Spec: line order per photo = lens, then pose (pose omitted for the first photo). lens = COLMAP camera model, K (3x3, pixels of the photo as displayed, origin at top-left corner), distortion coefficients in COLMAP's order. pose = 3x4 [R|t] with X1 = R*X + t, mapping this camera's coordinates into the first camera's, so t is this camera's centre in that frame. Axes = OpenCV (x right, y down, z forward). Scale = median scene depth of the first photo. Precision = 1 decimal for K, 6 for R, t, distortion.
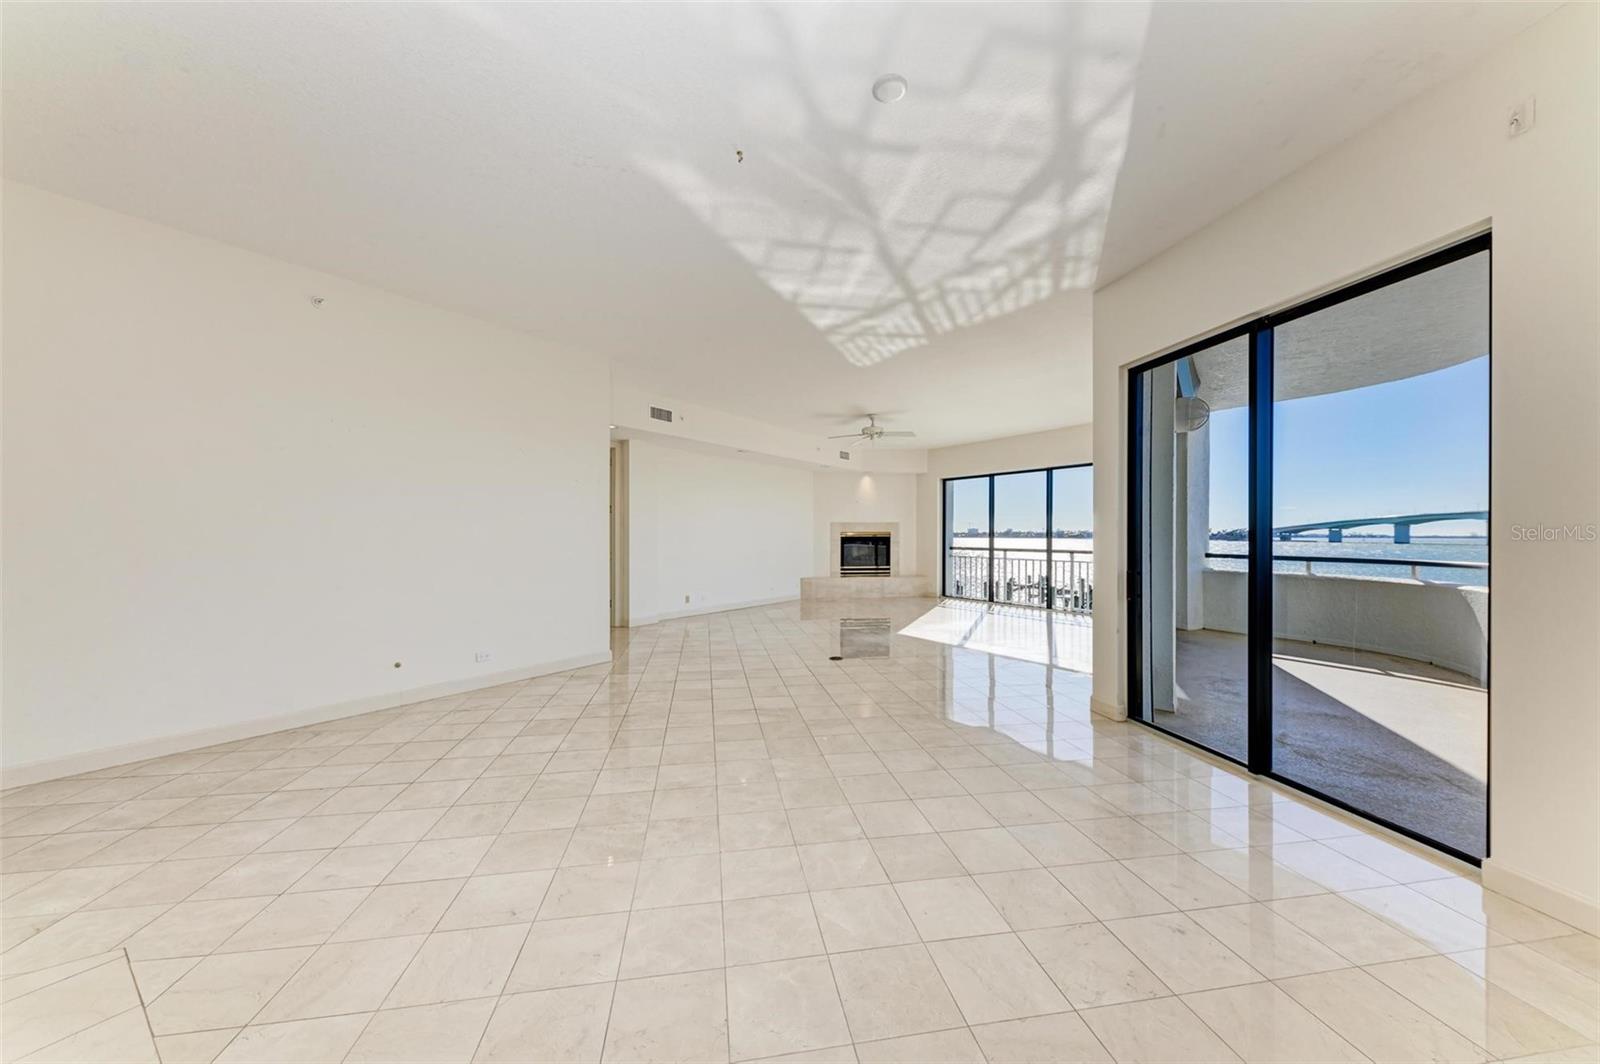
lens RADIAL K [[576.3, 0, 800.6], [0, 576.3, 530.5], [0, 0, 1]] dist [0.009088, -0.000639]
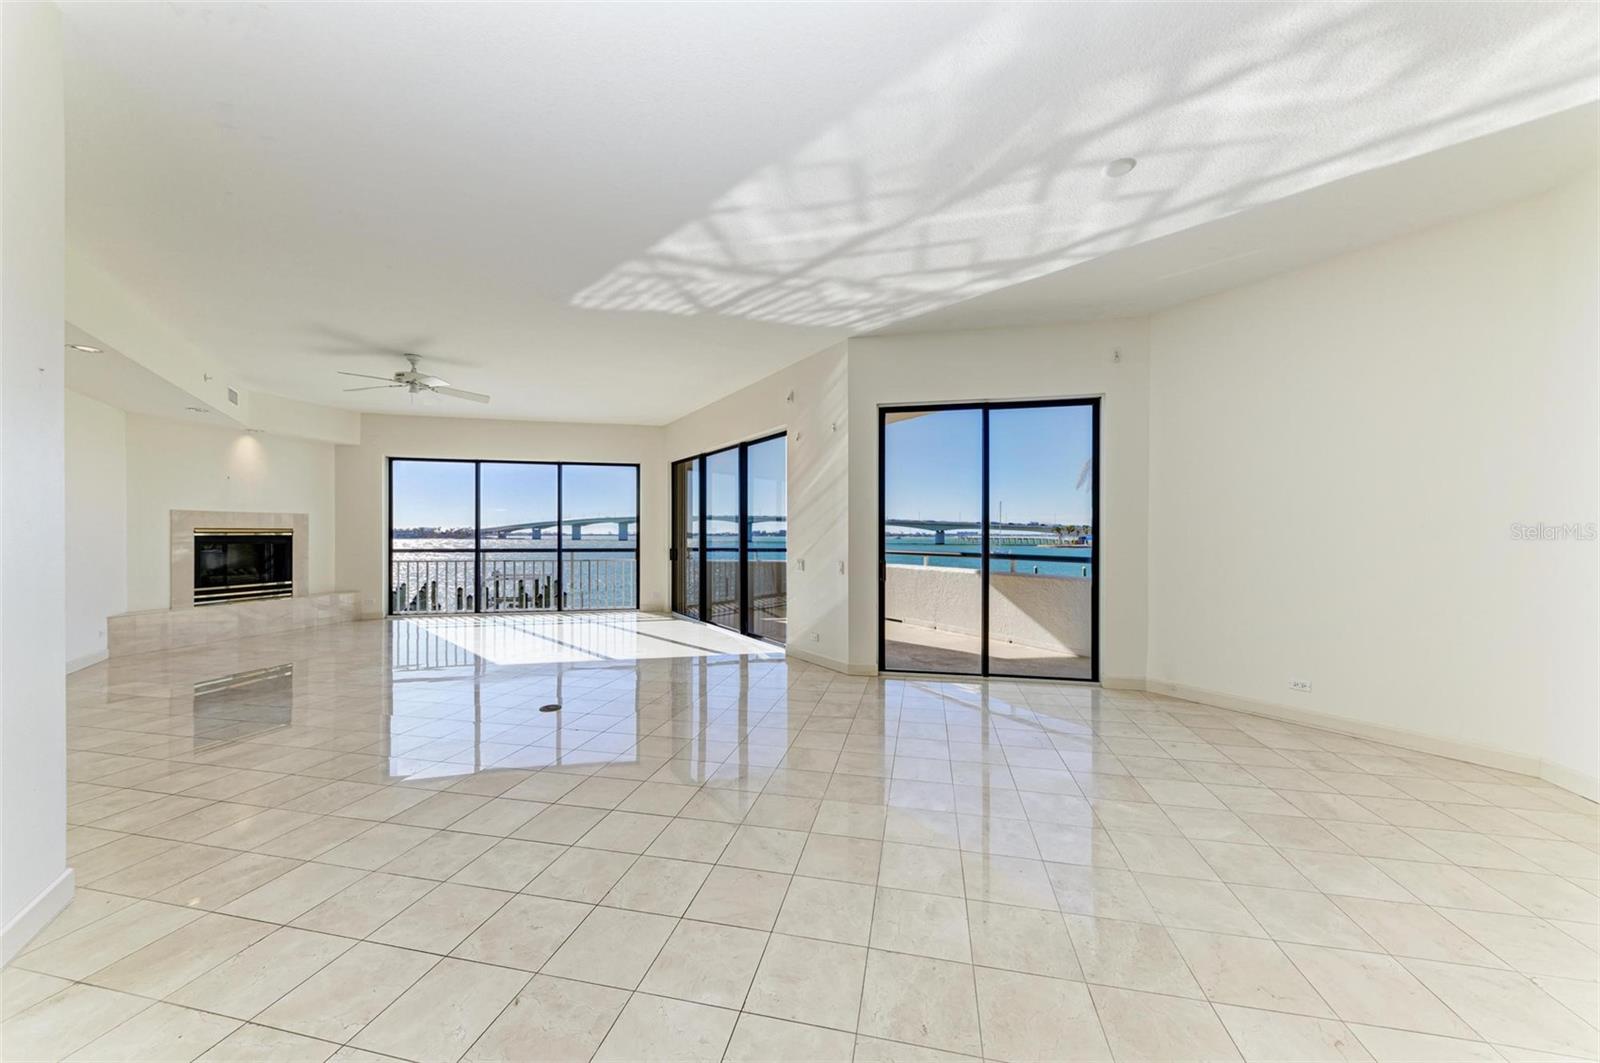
lens RADIAL K [[576.3, 0, 794.7], [0, 576.3, 538.8], [0, 0, 1]] dist [0.009088, -0.000639]
pose [[0.363126, -0.007574, 0.931709, -0.485603], [-0.008559, 0.999898, 0.011464, 0.003863], [-0.931701, -0.012137, 0.363024, 0.468802]]
